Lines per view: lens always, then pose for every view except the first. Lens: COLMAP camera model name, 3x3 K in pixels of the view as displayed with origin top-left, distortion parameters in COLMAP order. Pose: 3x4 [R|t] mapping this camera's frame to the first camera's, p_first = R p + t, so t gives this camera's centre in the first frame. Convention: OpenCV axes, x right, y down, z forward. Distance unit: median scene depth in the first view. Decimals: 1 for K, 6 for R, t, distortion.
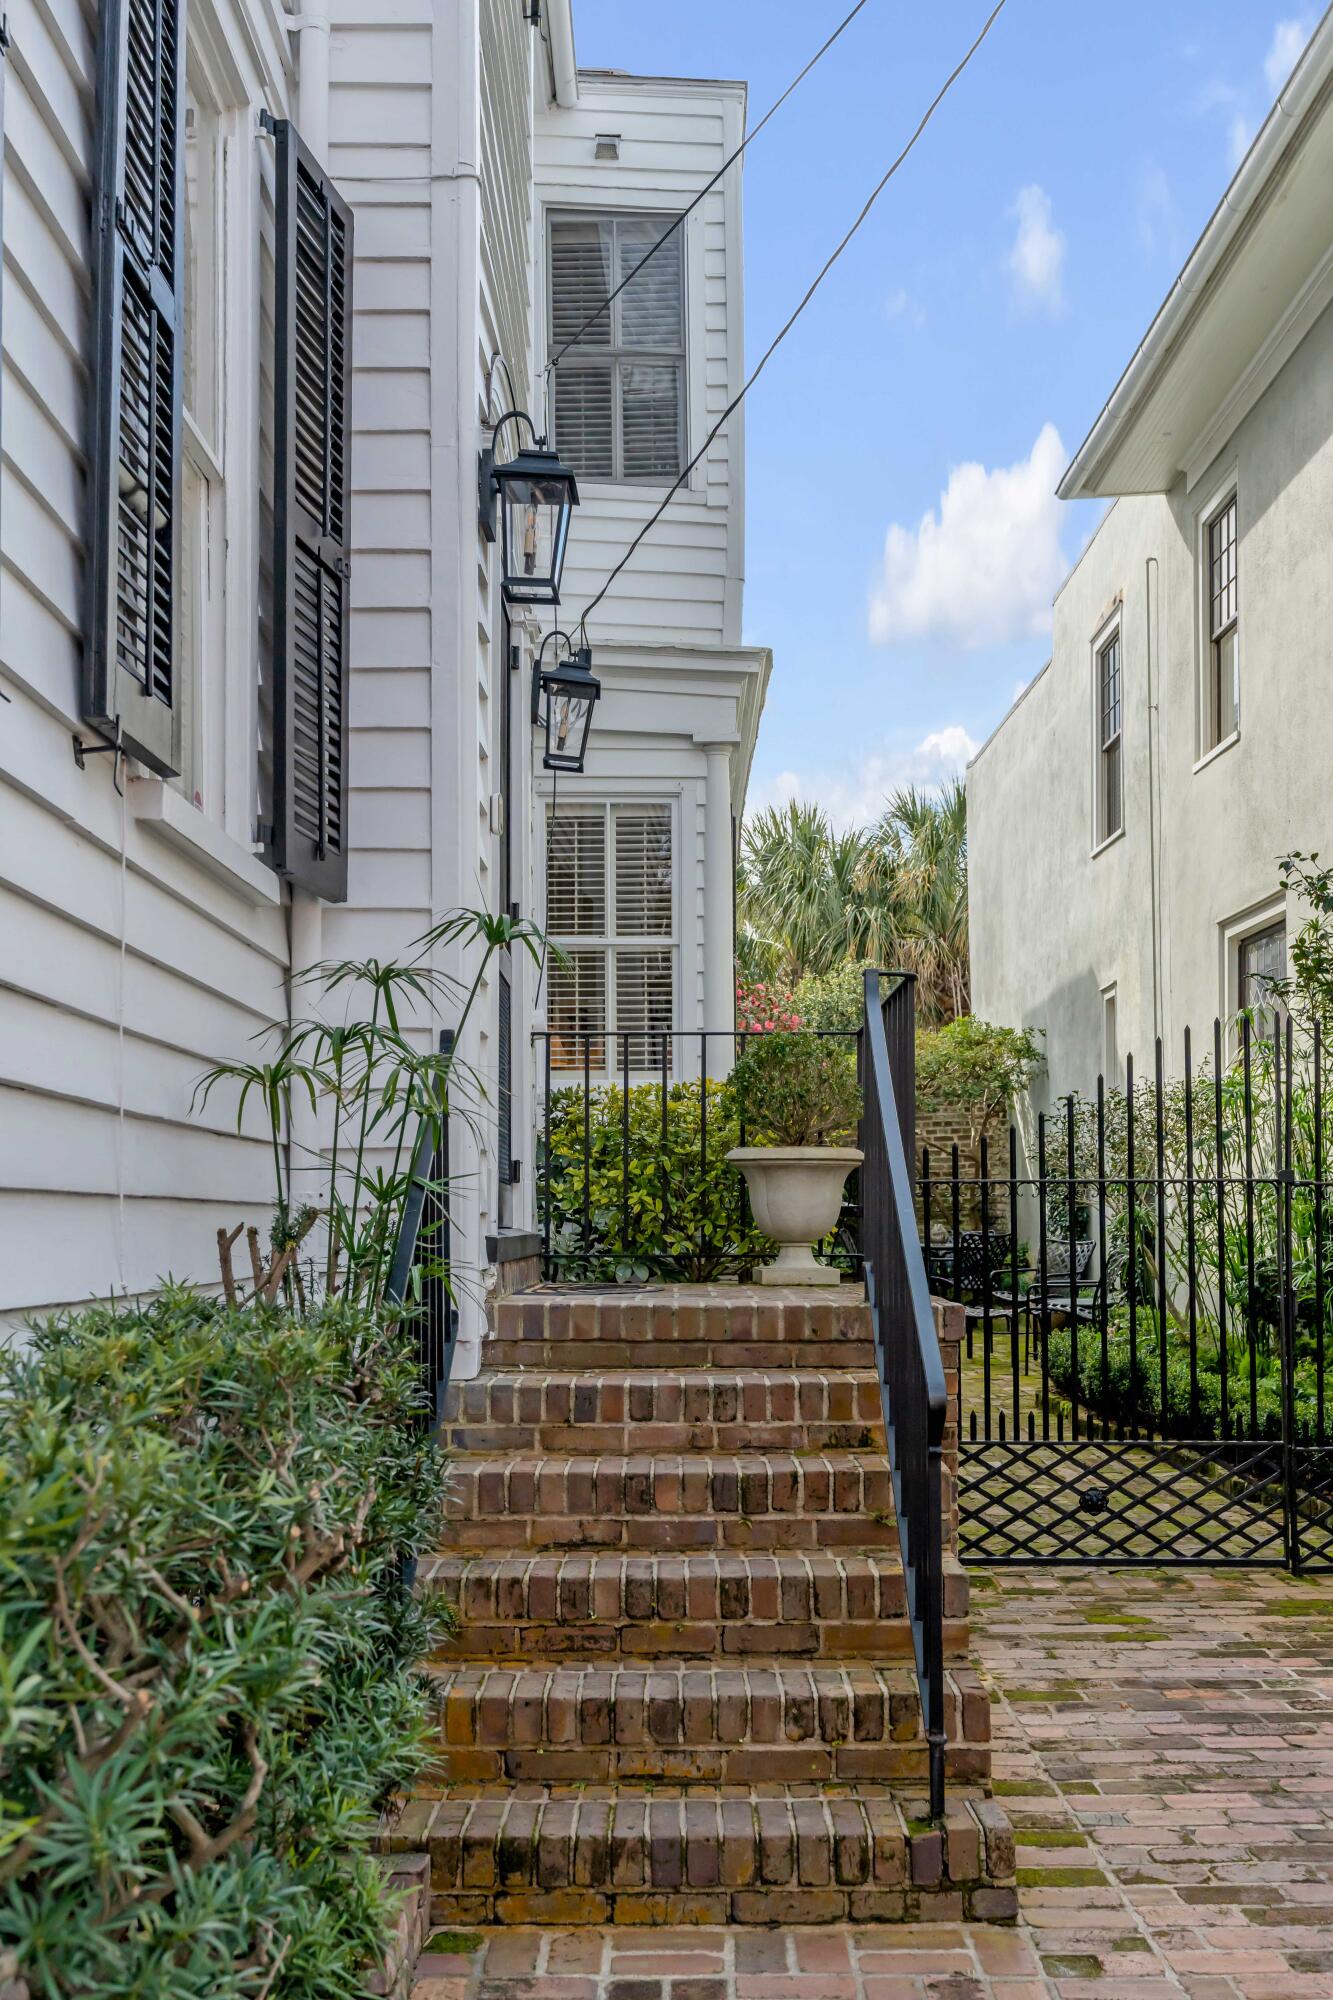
lens RADIAL K [[1959.7, 0, 663.0], [0, 1959.7, 1159.2], [0, 0, 1]] dist [0.009510, -0.010566]
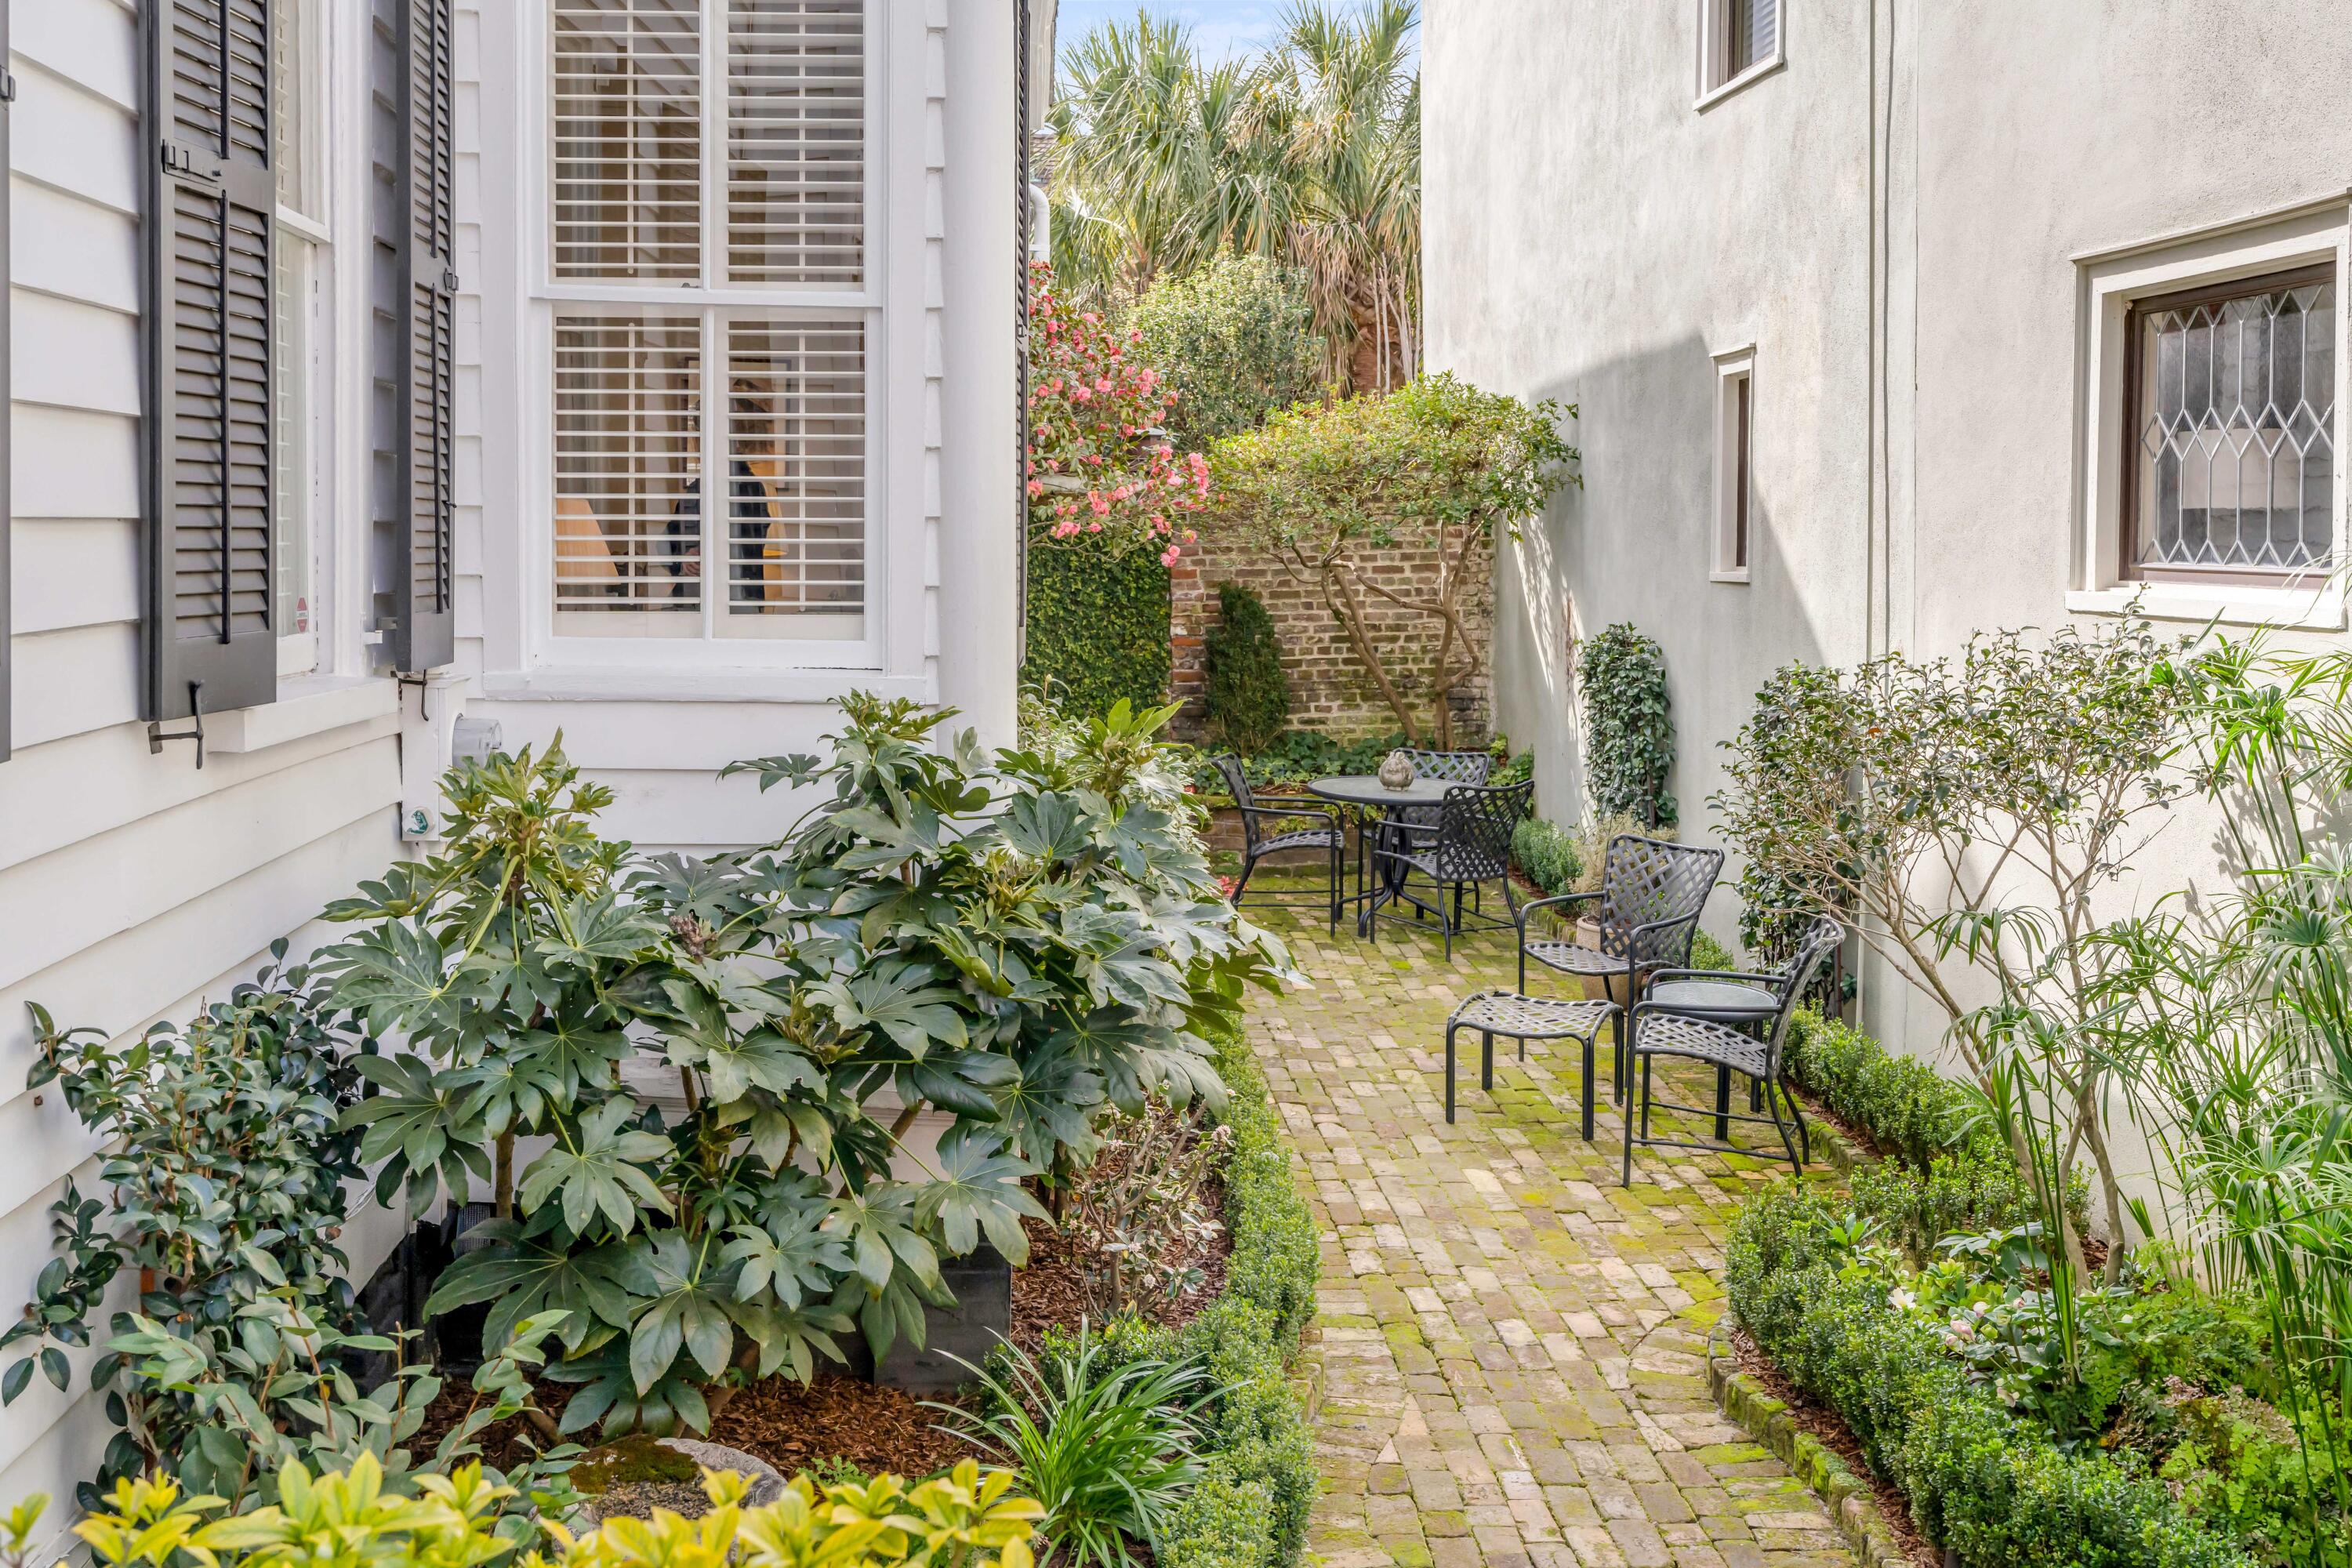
lens RADIAL K [[2294.0, 0, 1112.0], [0, 2294.0, 589.3], [0, 0, 1]] dist [-0.028020, 0.001054]
pose [[0.998180, 0.009220, 0.059592, 0.034622], [-0.012737, 0.998183, 0.058901, -0.100356], [-0.058940, -0.059553, 0.996484, 0.659496]]
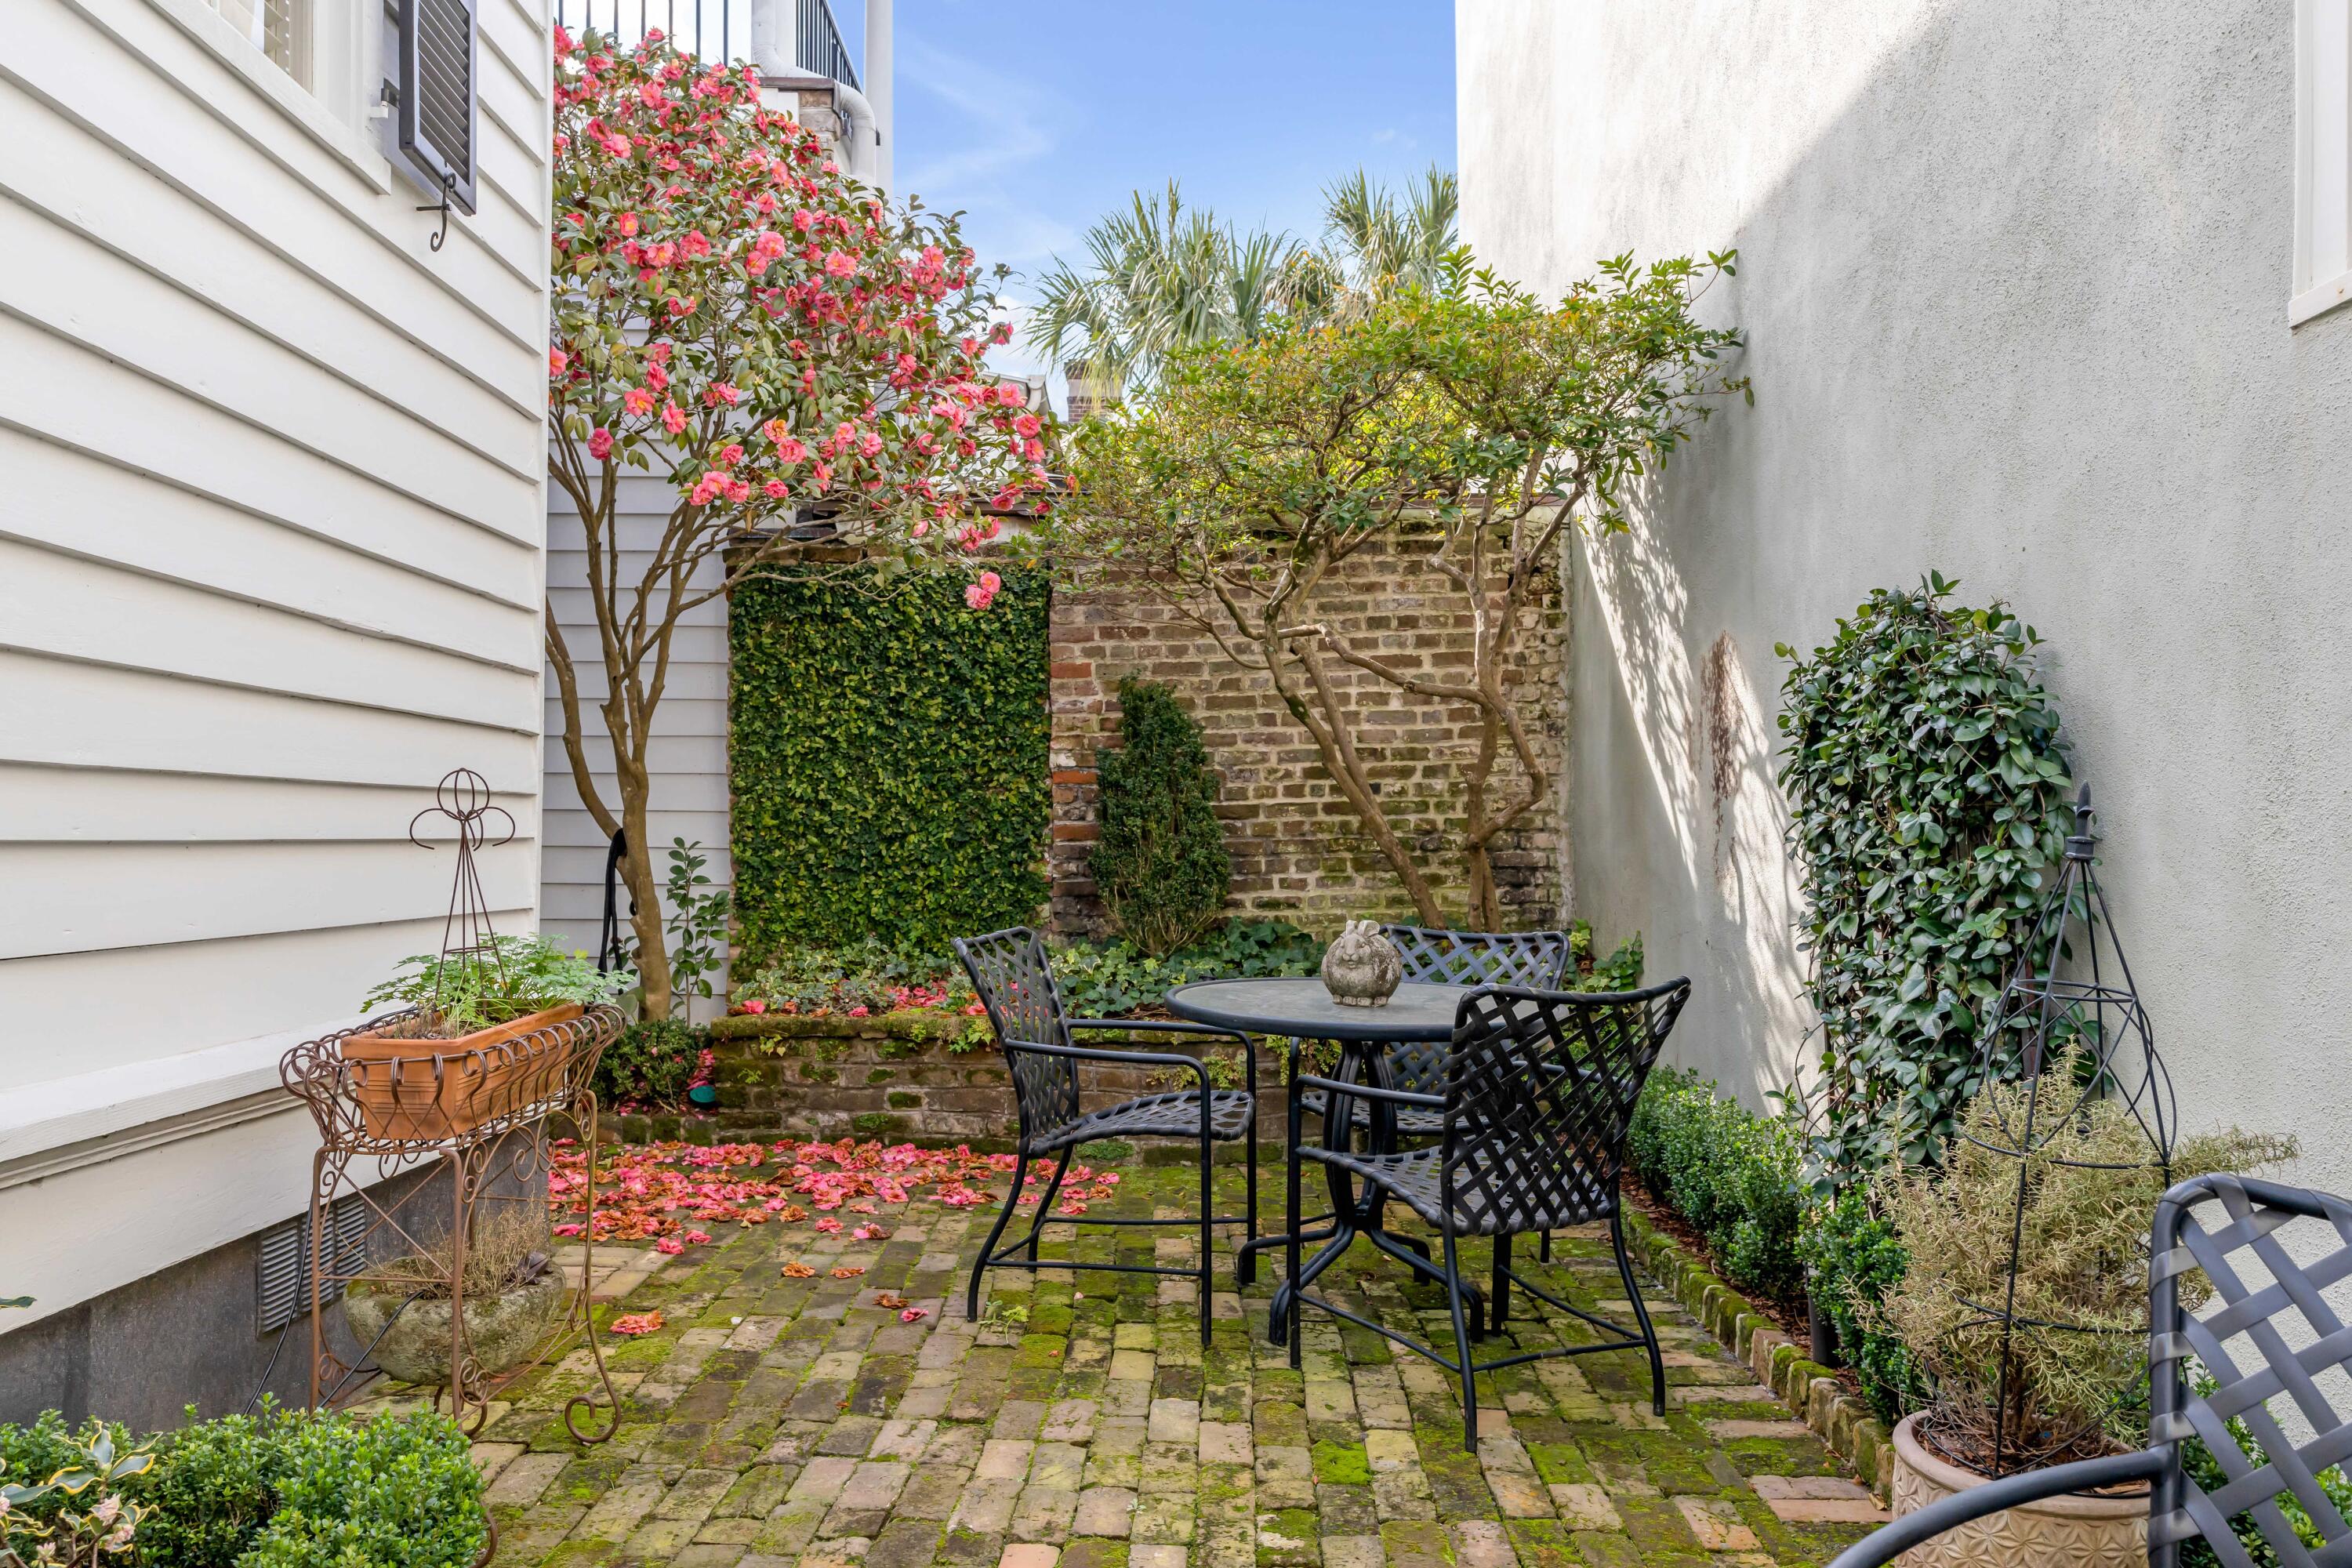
lens RADIAL K [[1673.5, 0, 1177.8], [0, 1673.5, 838.5], [0, 0, 1]] dist [-0.001084, 0.000725]
pose [[0.999957, 0.007705, 0.005128, 0.221409], [-0.007882, 0.999340, 0.035448, 0.028333], [-0.004851, -0.035487, 0.999358, 1.499084]]
